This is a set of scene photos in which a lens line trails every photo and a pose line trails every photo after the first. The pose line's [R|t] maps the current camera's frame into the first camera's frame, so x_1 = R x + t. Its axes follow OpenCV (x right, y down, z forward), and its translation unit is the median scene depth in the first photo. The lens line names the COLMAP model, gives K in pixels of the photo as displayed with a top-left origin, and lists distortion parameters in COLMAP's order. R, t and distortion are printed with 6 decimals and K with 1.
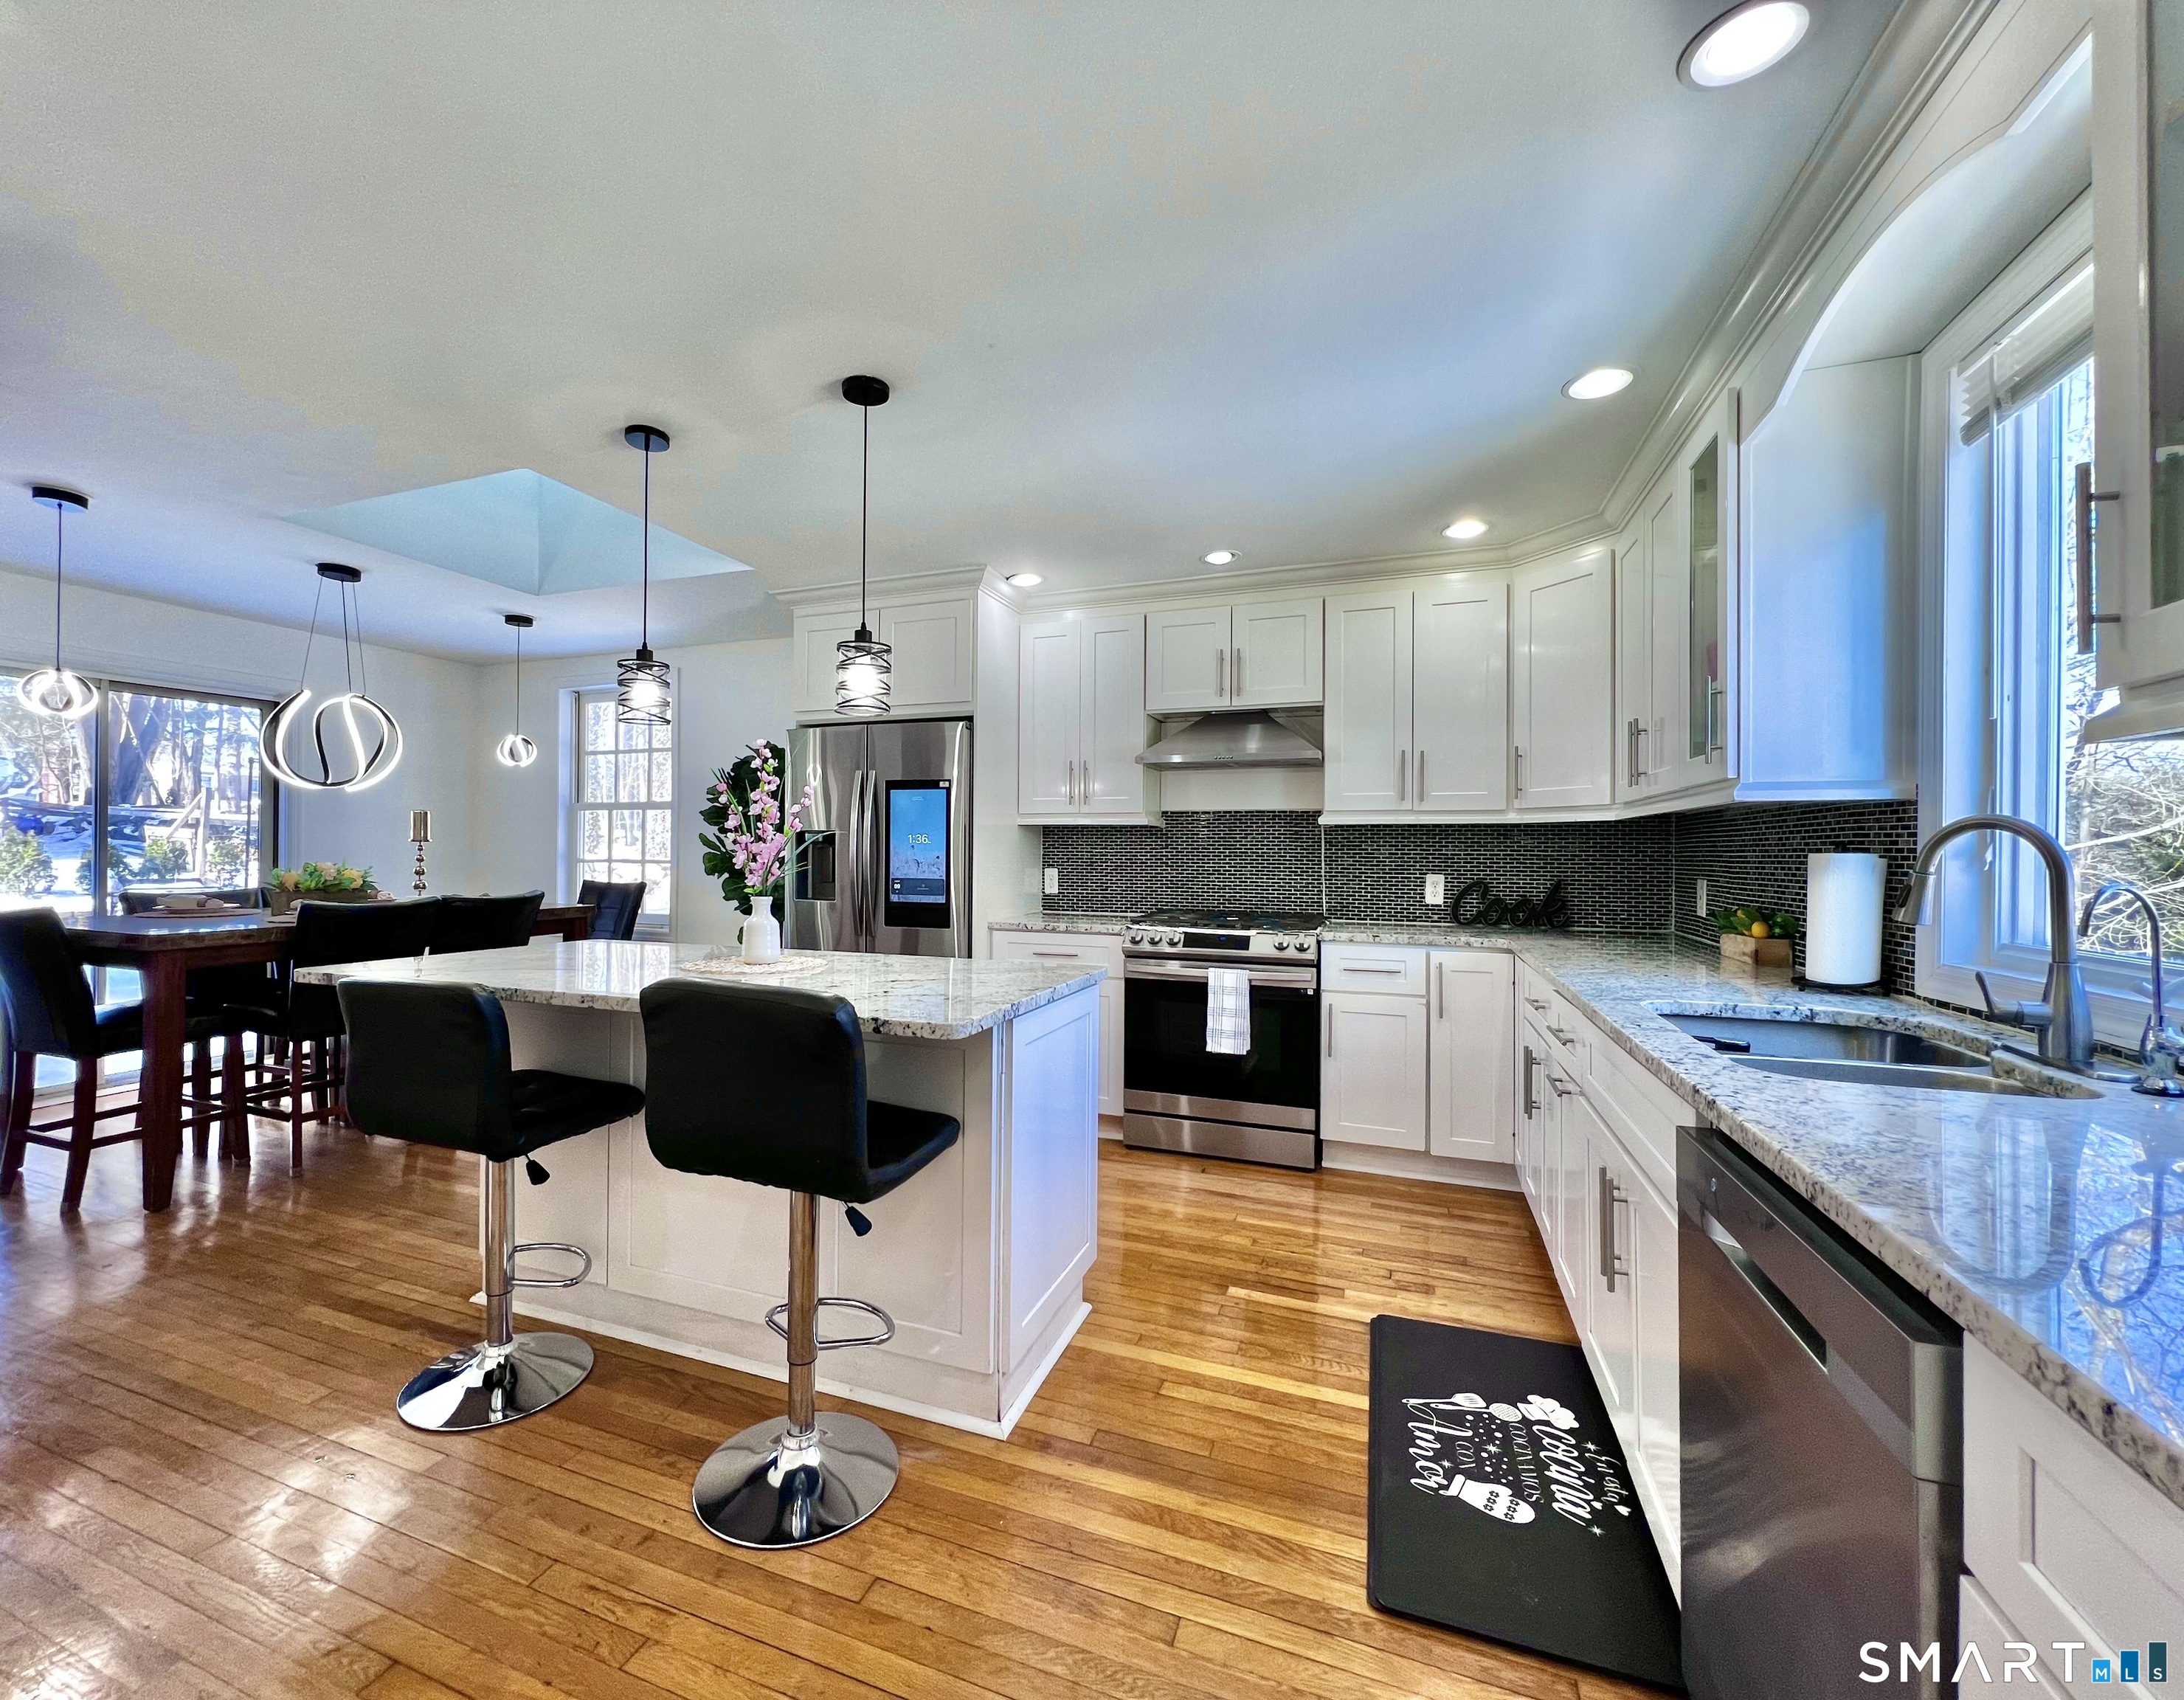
lens RADIAL K [[950.4, 0, 1093.8], [0, 950.4, 840.2], [0, 0, 1]] dist [0.001303, 0.000052]
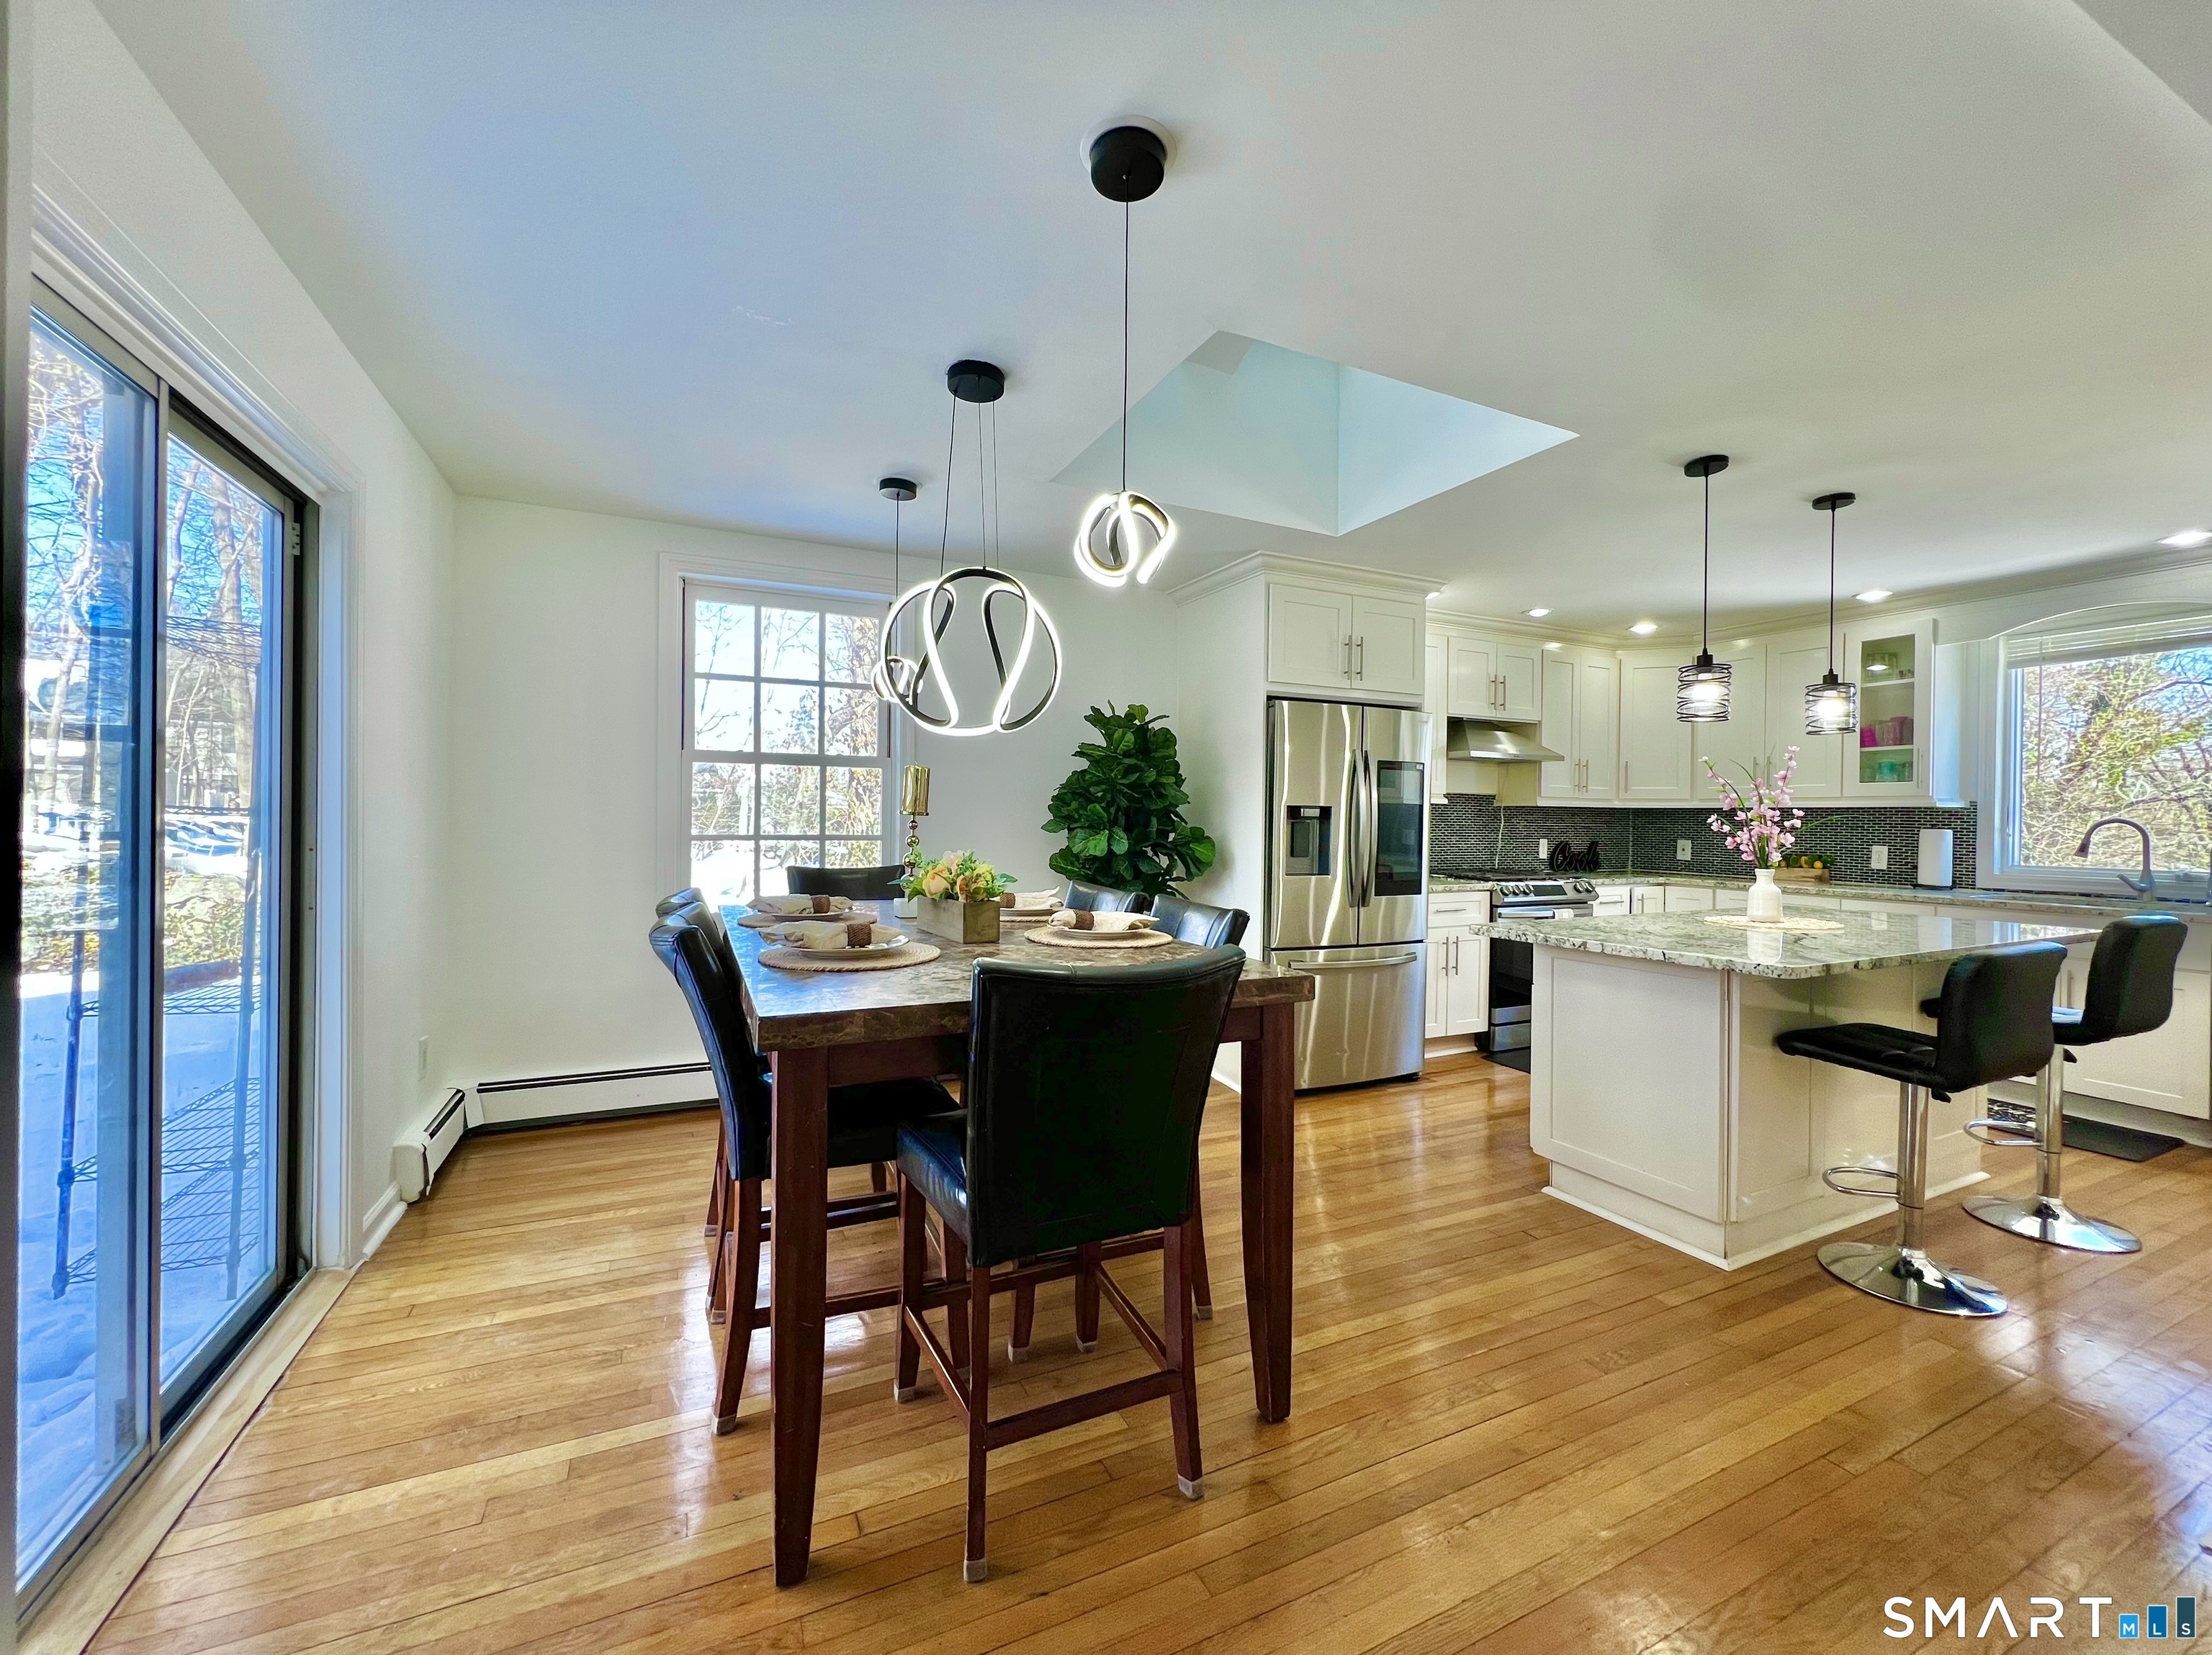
lens RADIAL K [[881.3, 0, 1109.0], [0, 881.3, 826.3], [0, 0, 1]] dist [-0.000628, 0.000458]
pose [[0.679627, -0.007527, 0.733519, -1.179064], [-0.012223, 0.999692, 0.021584, -0.006733], [-0.733456, -0.023635, 0.679326, 0.557940]]
